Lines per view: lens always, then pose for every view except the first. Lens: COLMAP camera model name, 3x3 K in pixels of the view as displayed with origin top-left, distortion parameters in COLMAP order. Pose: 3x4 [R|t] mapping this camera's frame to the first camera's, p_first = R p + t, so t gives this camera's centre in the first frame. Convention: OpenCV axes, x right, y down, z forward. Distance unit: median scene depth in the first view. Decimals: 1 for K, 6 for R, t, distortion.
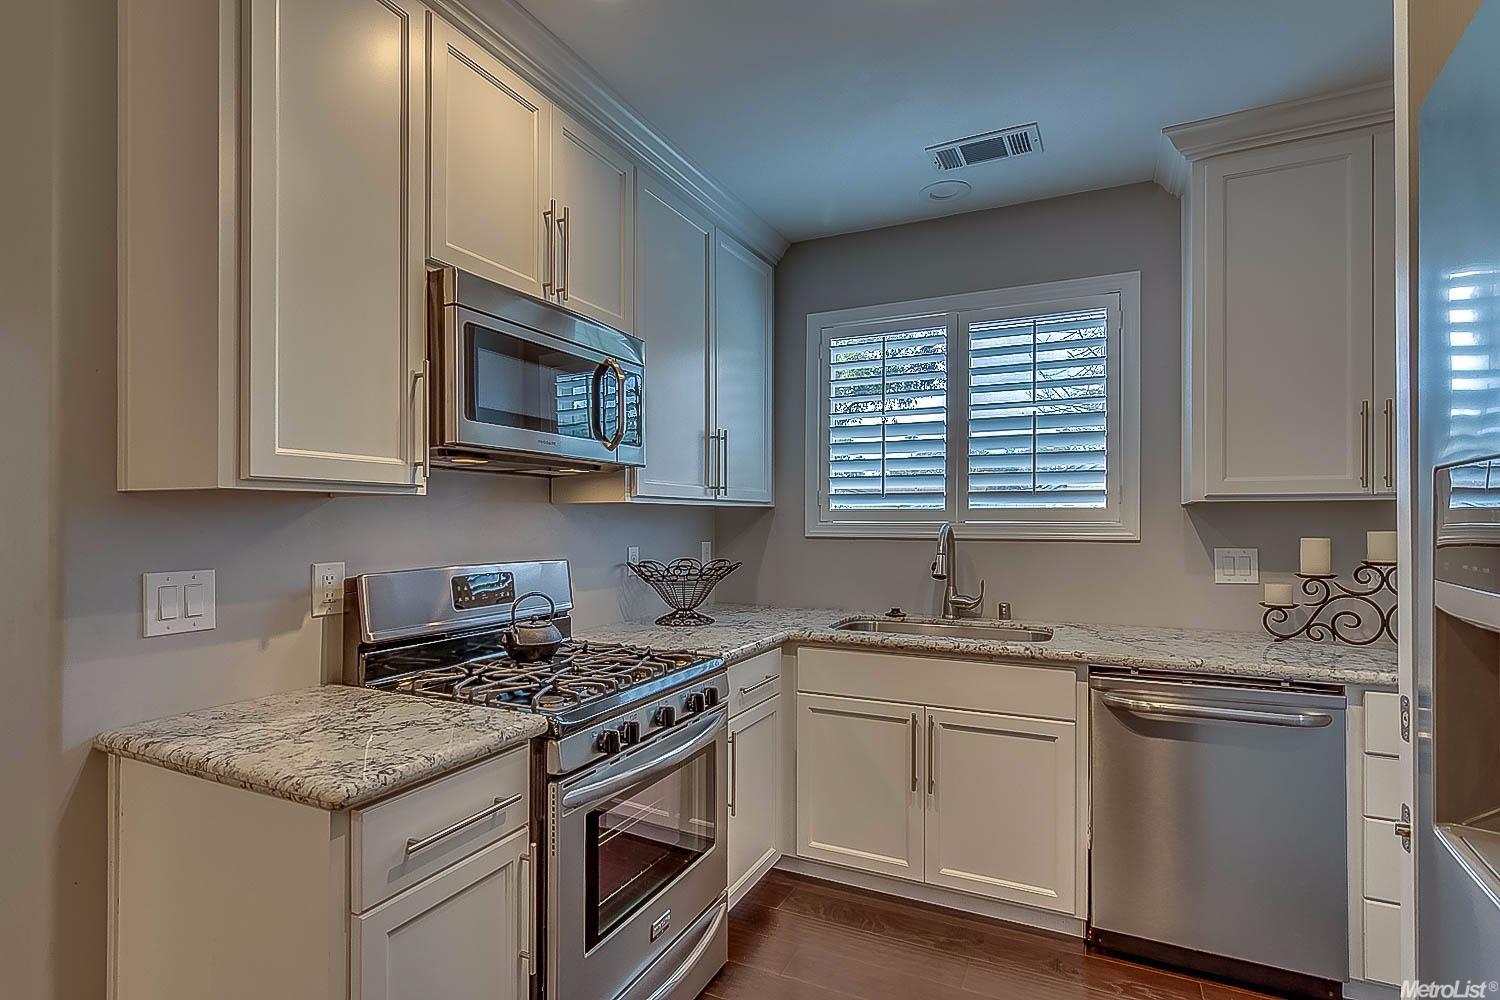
lens RADIAL K [[747.9, 0, 742.5], [0, 747.9, 515.9], [0, 0, 1]] dist [0.004306, -0.000404]
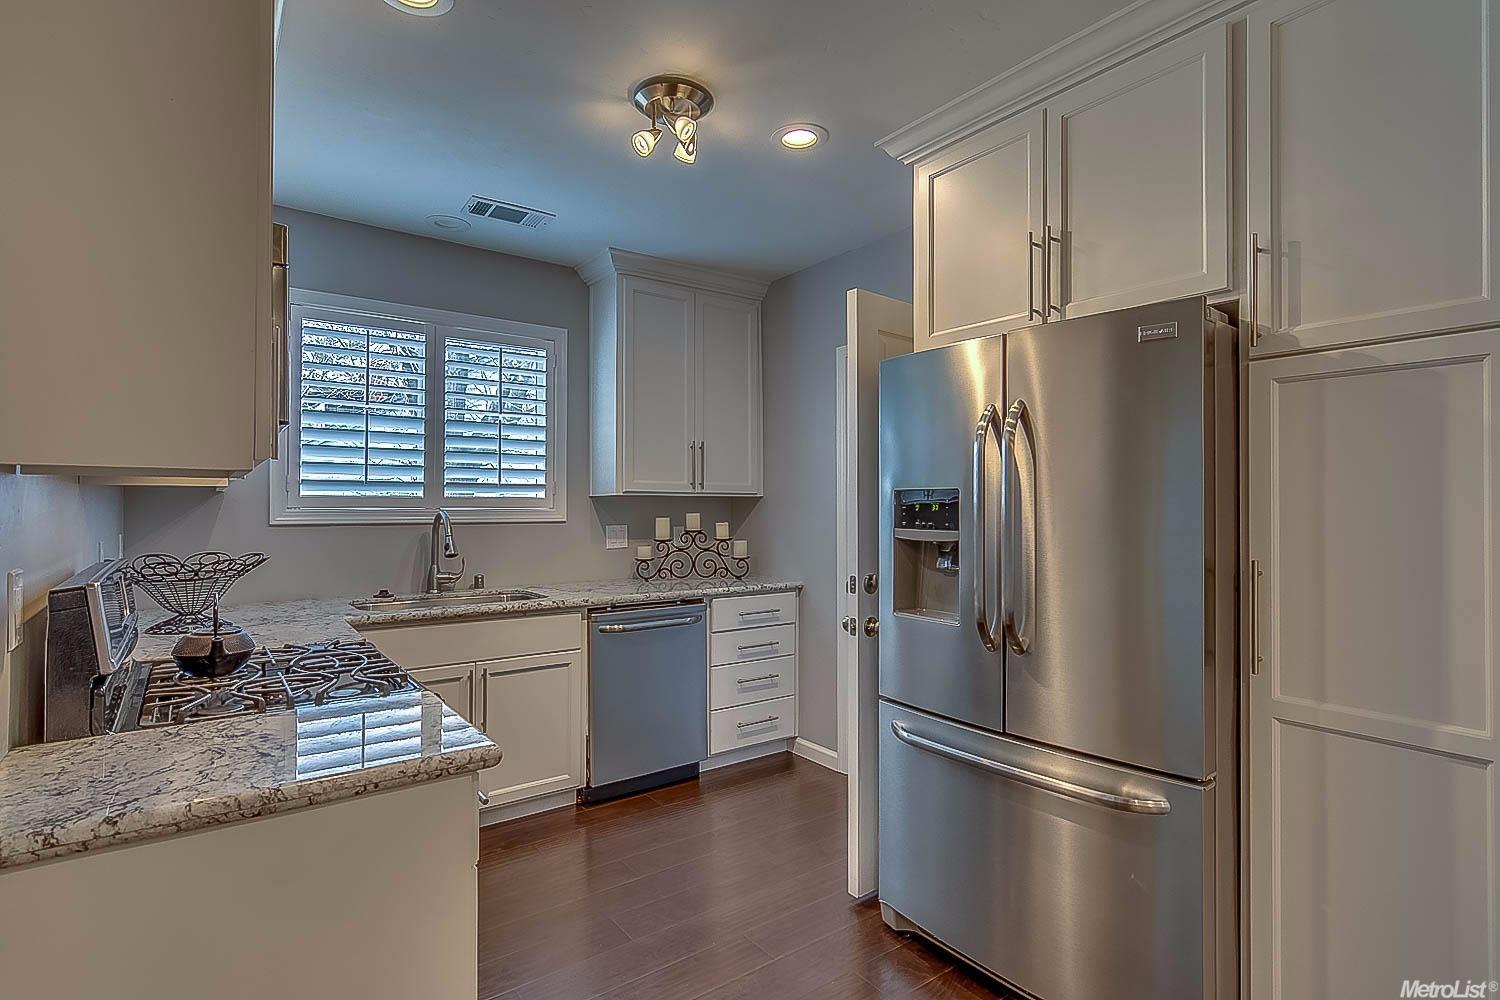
lens RADIAL K [[747.9, 0, 741.1], [0, 747.9, 500.5], [0, 0, 1]] dist [0.004306, -0.000404]
pose [[0.447481, 0.009985, 0.894238, -0.654344], [-0.005090, 0.999950, -0.008619, 0.004511], [-0.894279, -0.000695, 0.447509, 0.089983]]
